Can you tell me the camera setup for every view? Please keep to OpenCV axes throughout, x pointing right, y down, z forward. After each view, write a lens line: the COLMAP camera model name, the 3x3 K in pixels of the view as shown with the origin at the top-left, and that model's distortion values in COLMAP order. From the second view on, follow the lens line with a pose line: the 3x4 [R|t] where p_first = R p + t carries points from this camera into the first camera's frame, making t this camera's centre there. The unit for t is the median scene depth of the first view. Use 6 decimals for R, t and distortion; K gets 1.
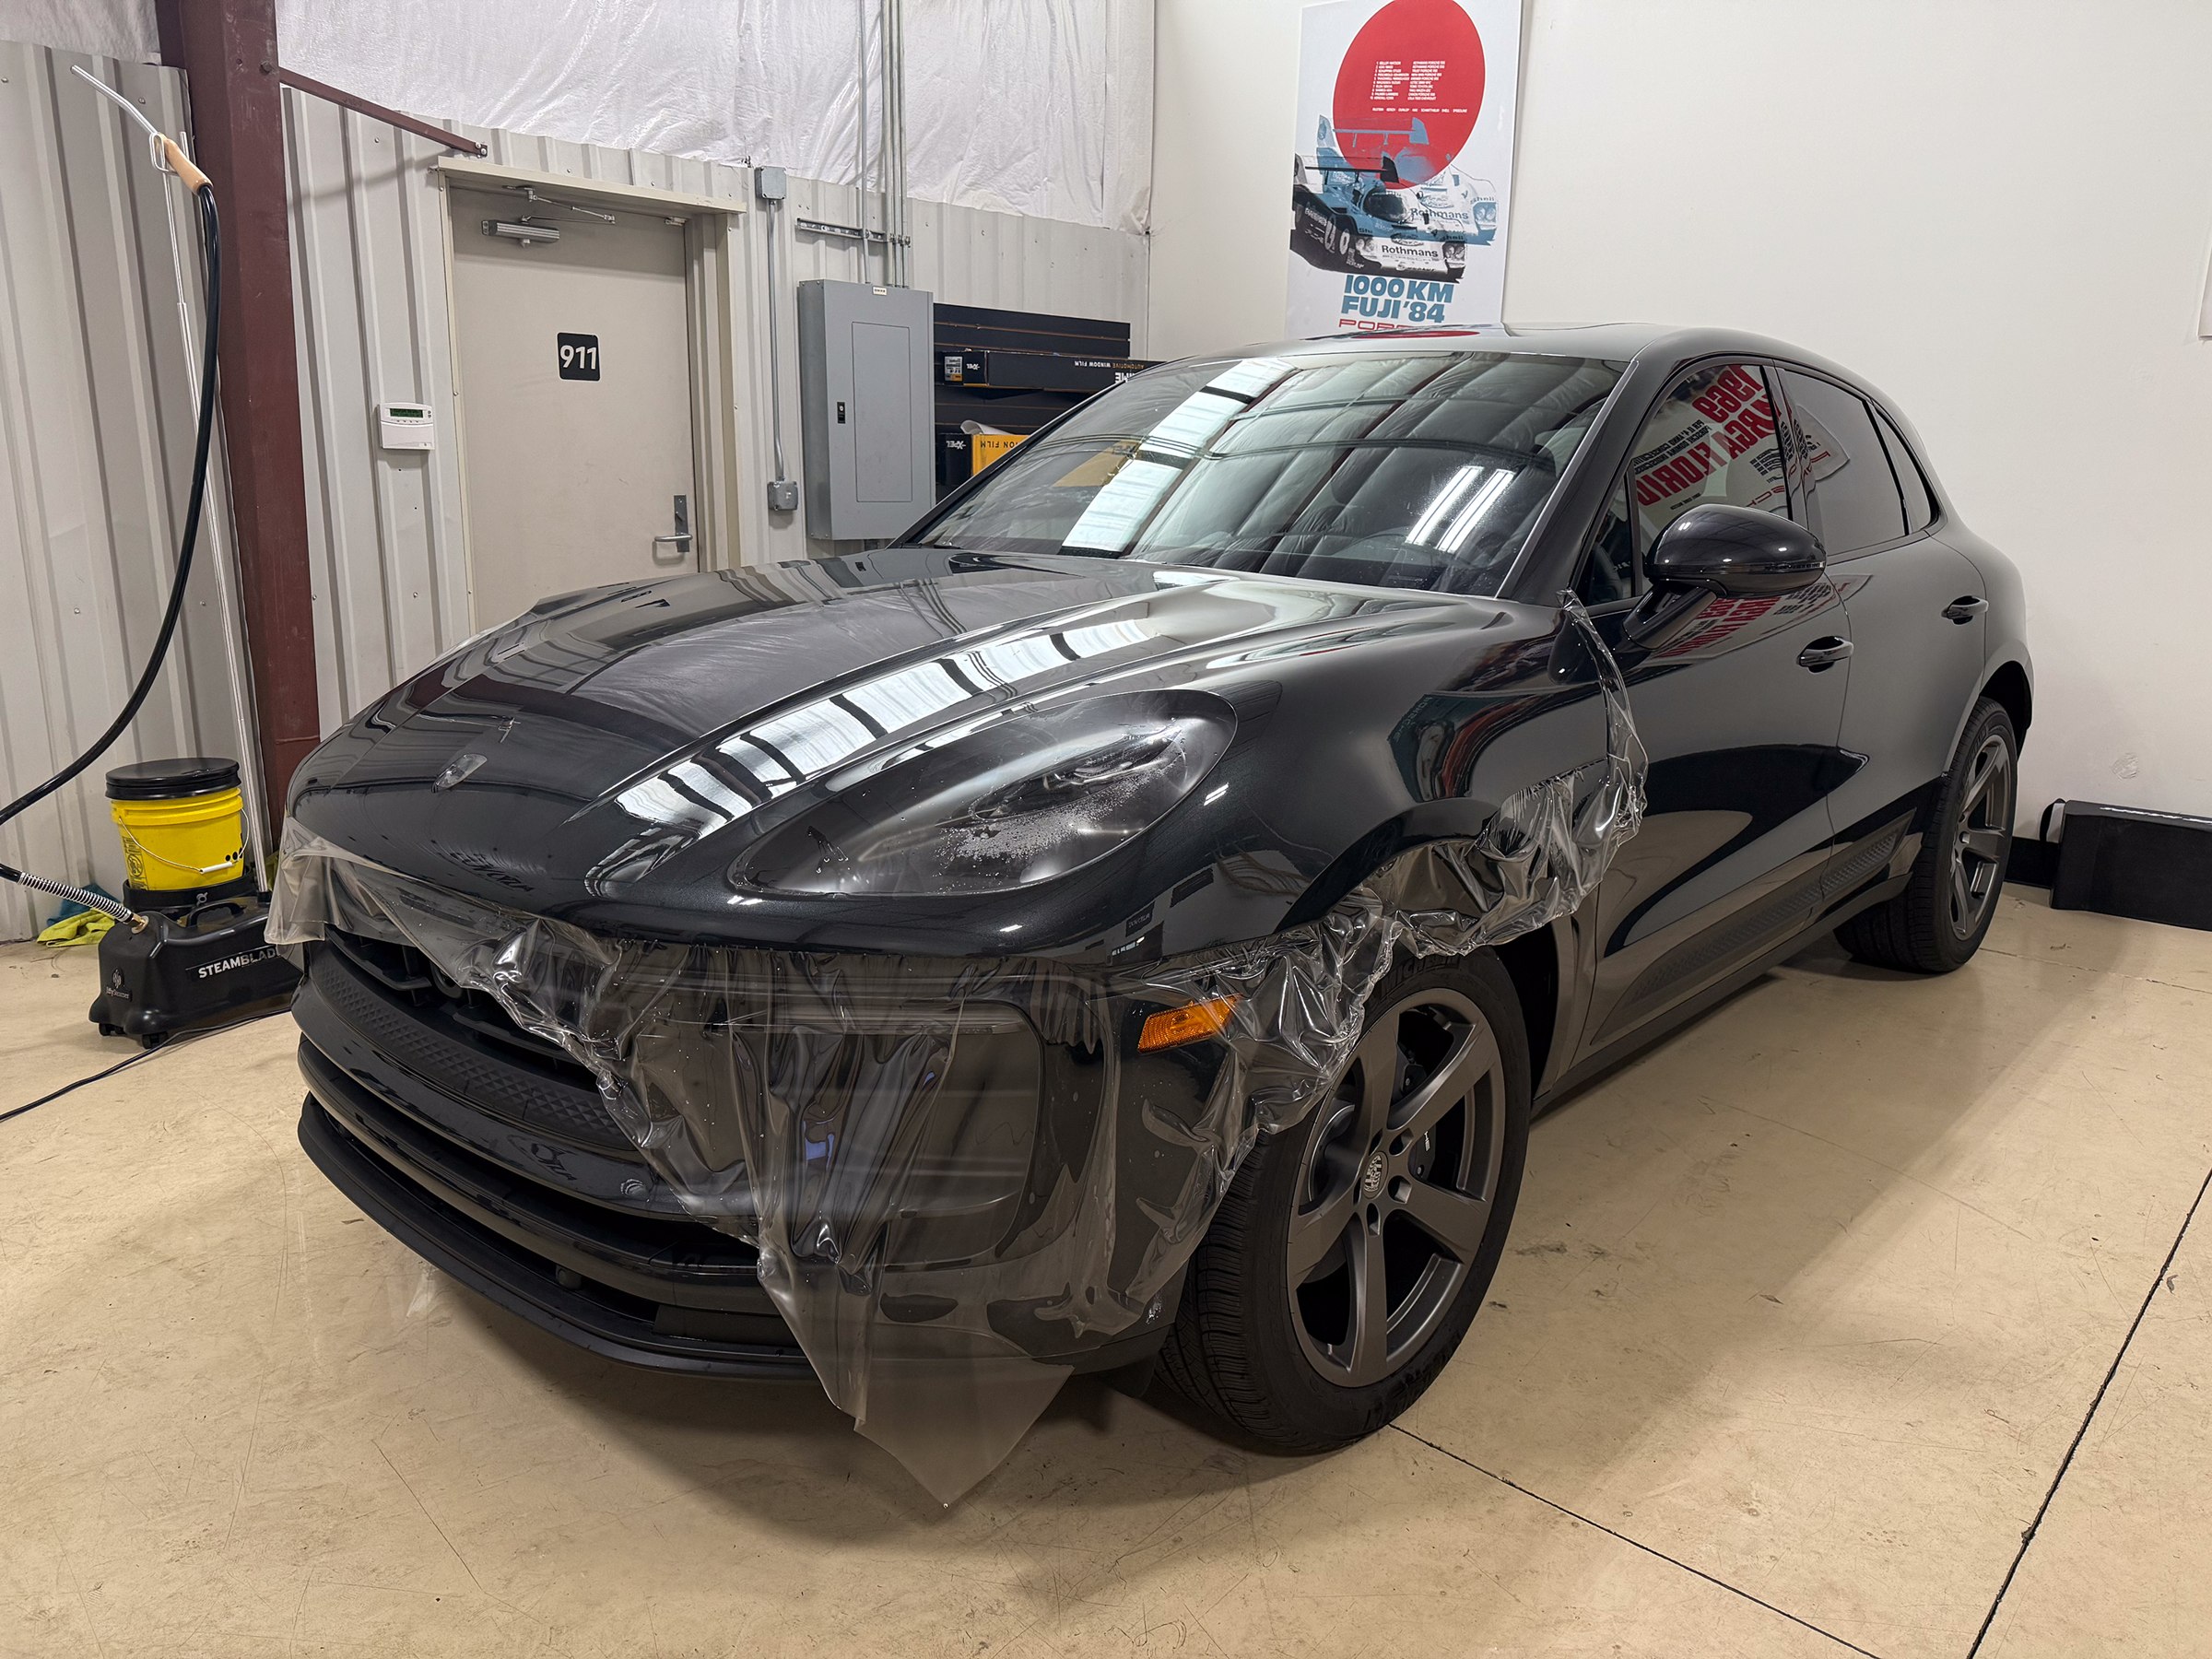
lens RADIAL K [[1571.0, 0, 1133.1], [0, 1571.0, 832.9], [0, 0, 1]] dist [0.006496, -0.009034]
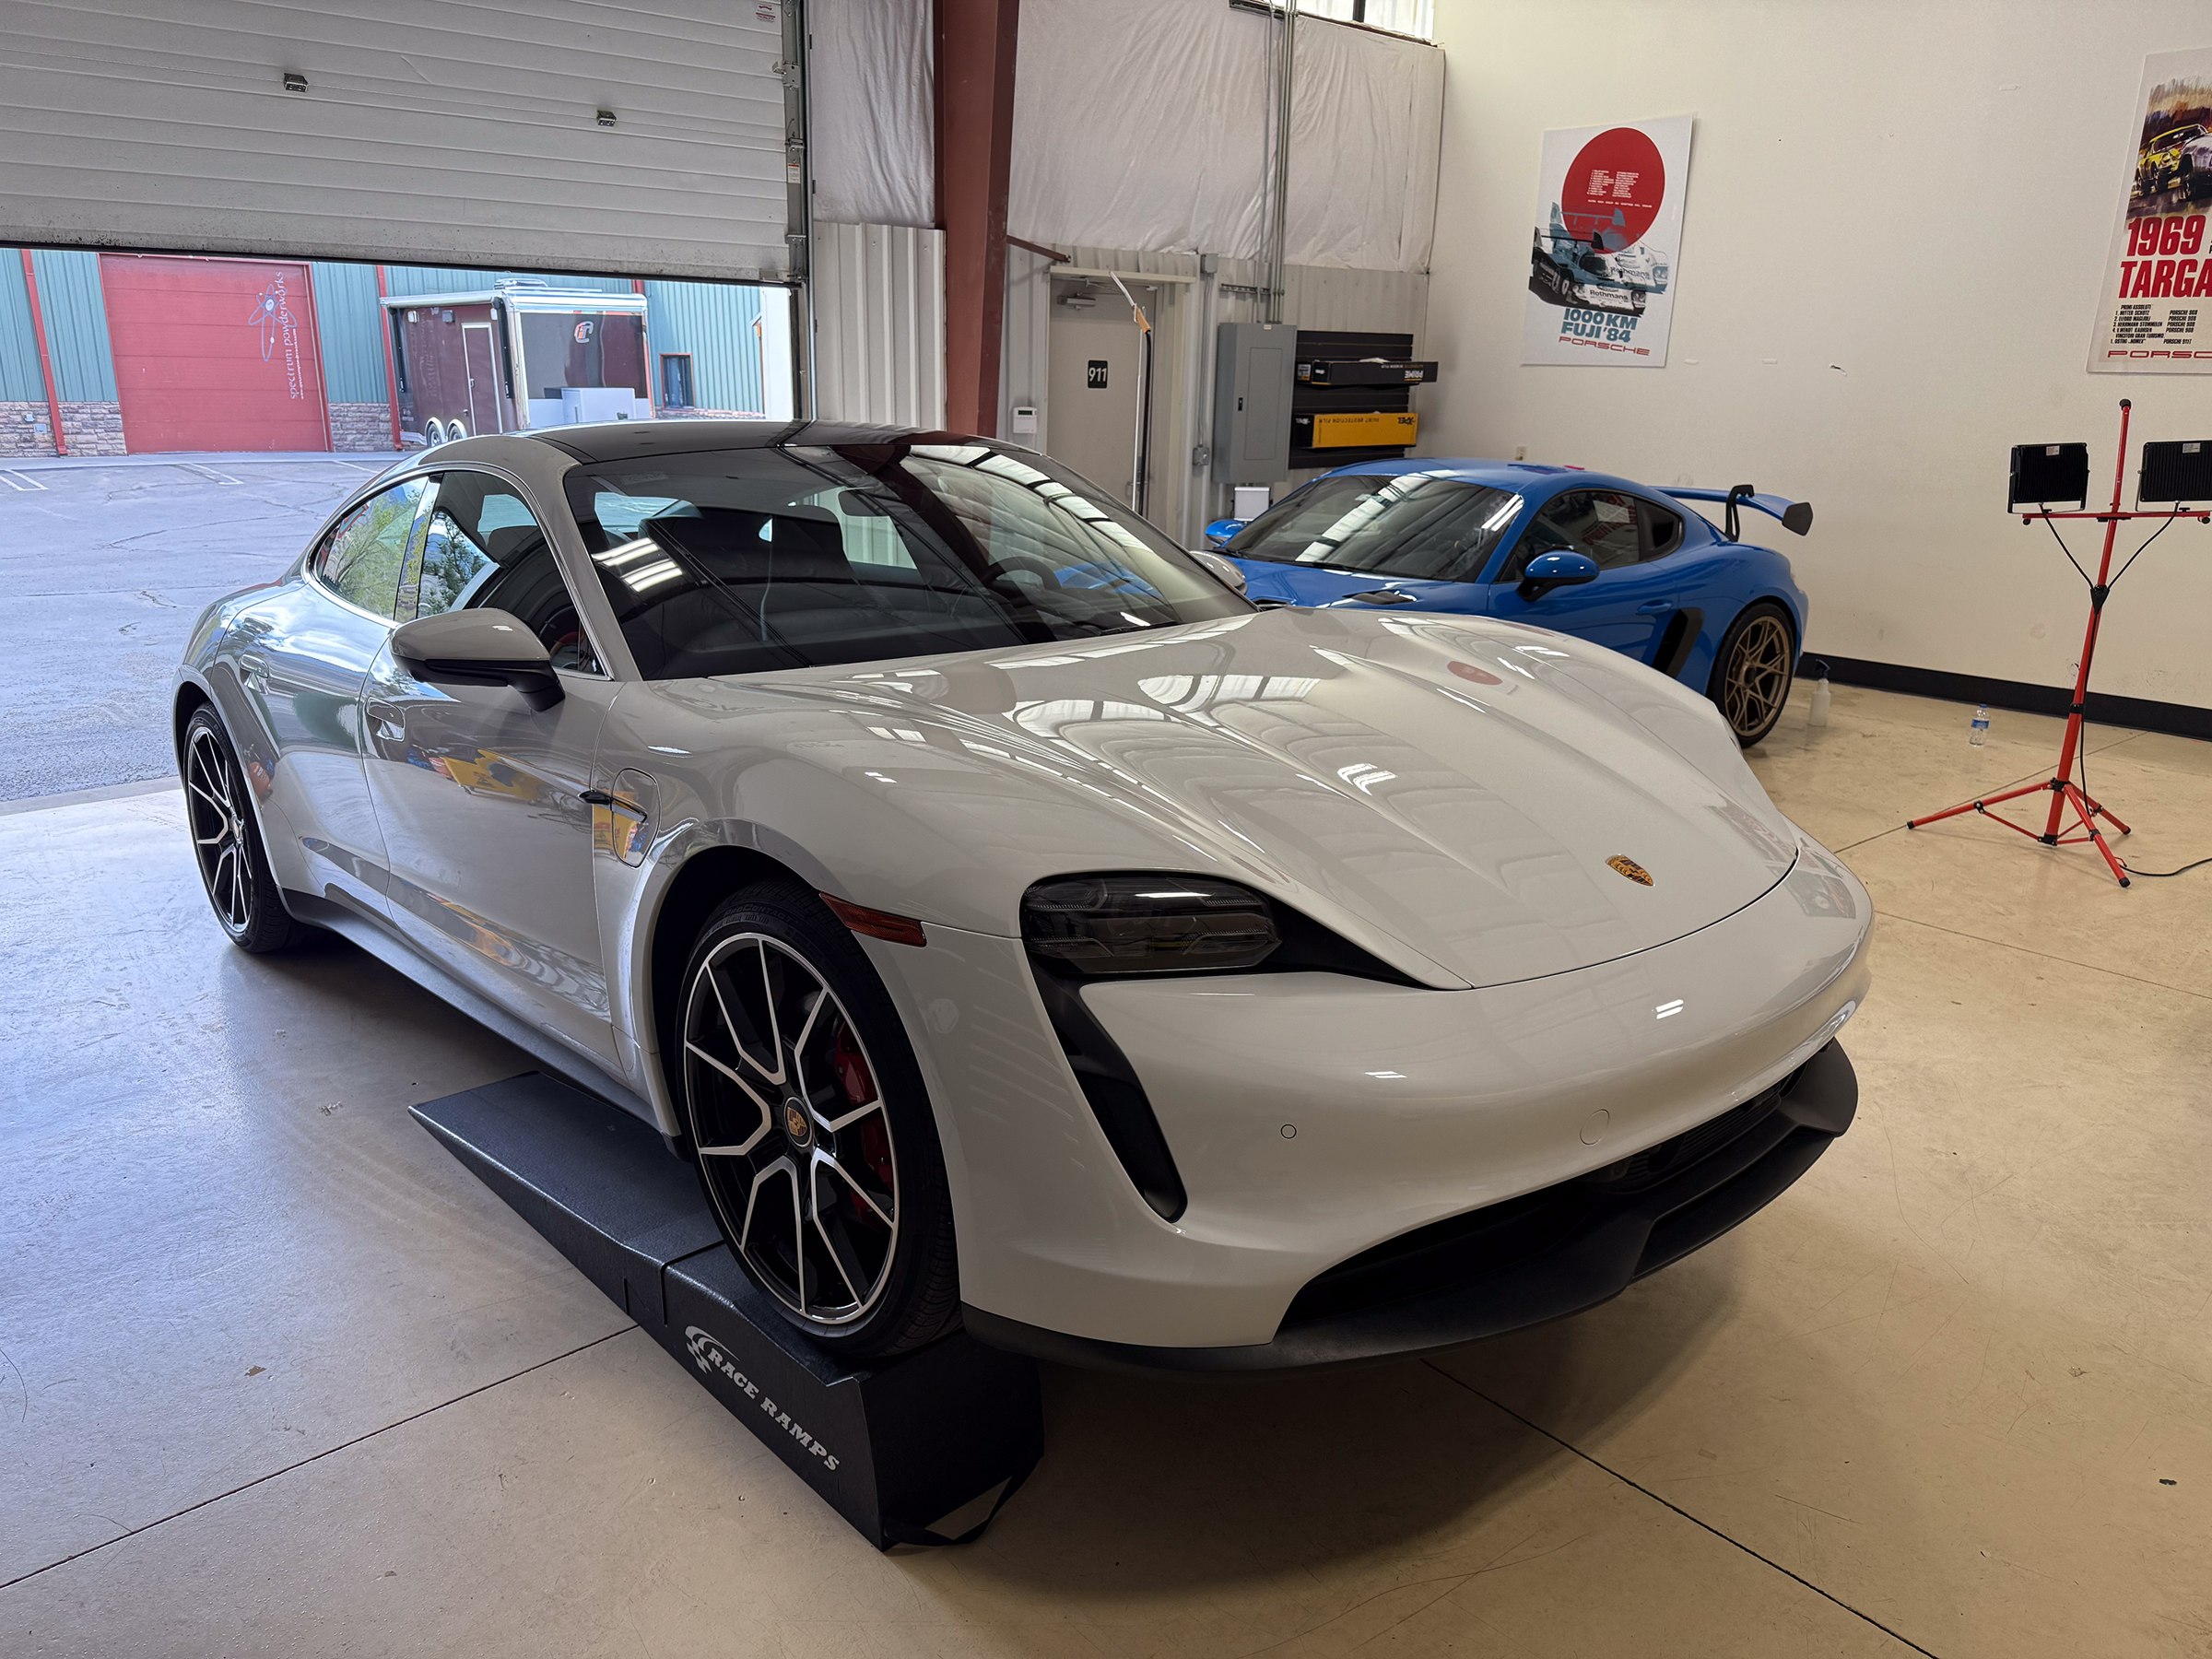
lens RADIAL K [[1587.0, 0, 1106.0], [0, 1587.0, 829.5], [0, 0, 1]] dist [0.003208, 0.002615]
pose [[0.991782, 0.038914, -0.121881, -0.102854], [-0.033640, 0.998419, 0.045036, 0.097908], [0.123441, -0.040566, 0.991522, -0.625436]]
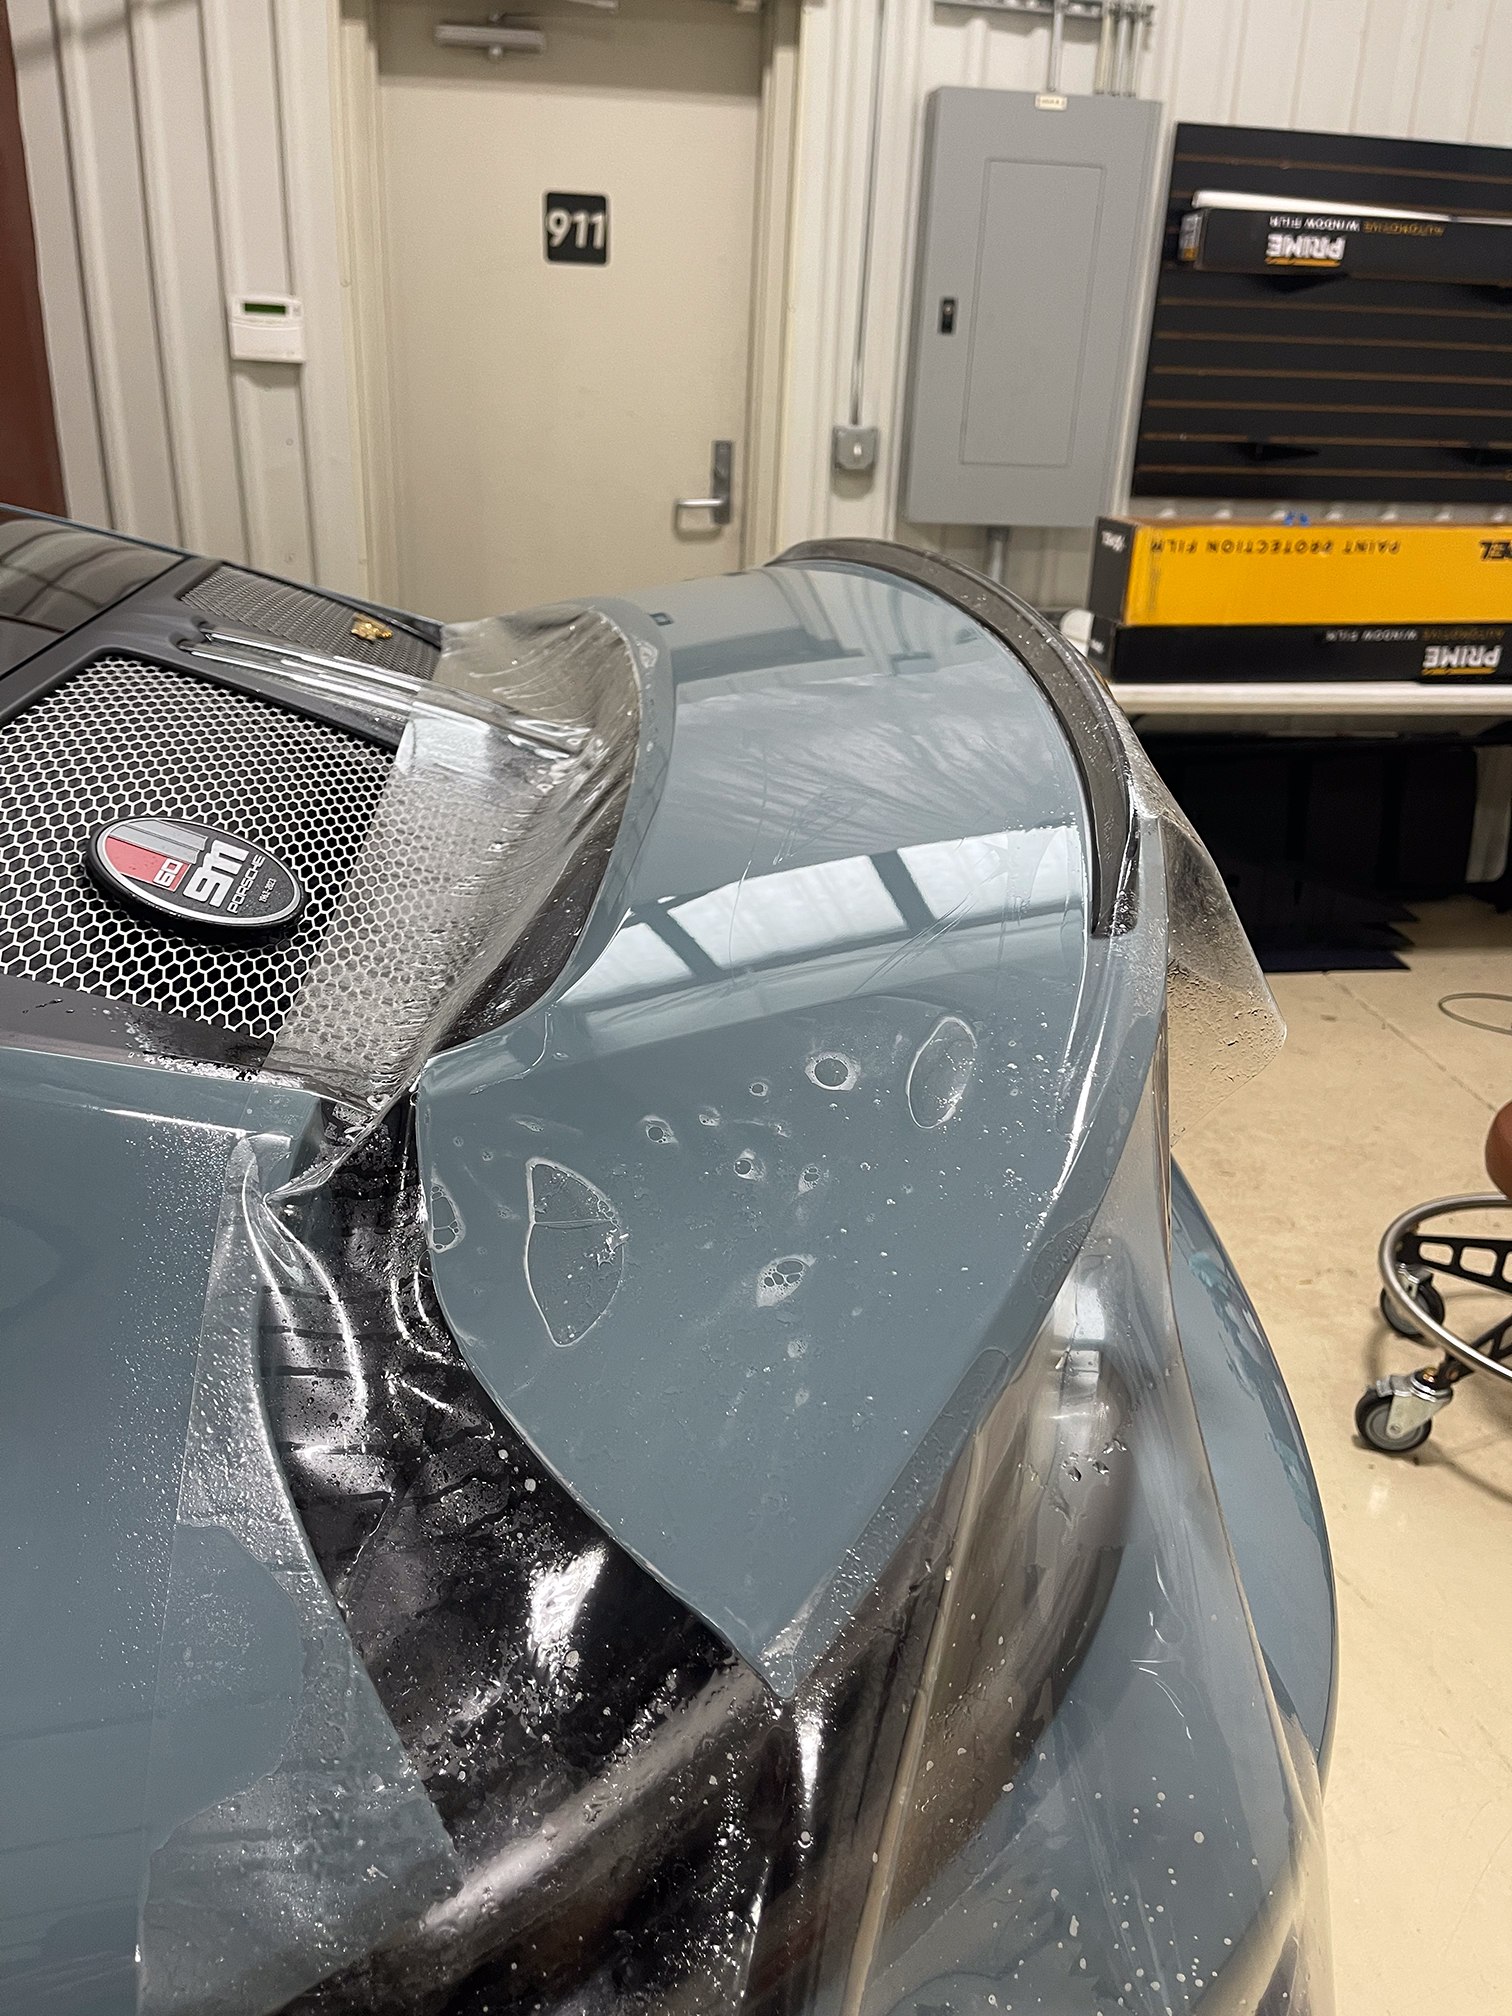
lens RADIAL K [[1471.7, 0, 756.0], [0, 1471.7, 1008.0], [0, 0, 1]] dist [0.030127, -0.058515]
pose [[0.766503, 0.277612, -0.579141, 0.165448], [-0.176255, 0.958056, 0.225969, -0.115906], [0.617582, -0.071129, 0.783284, 0.445008]]
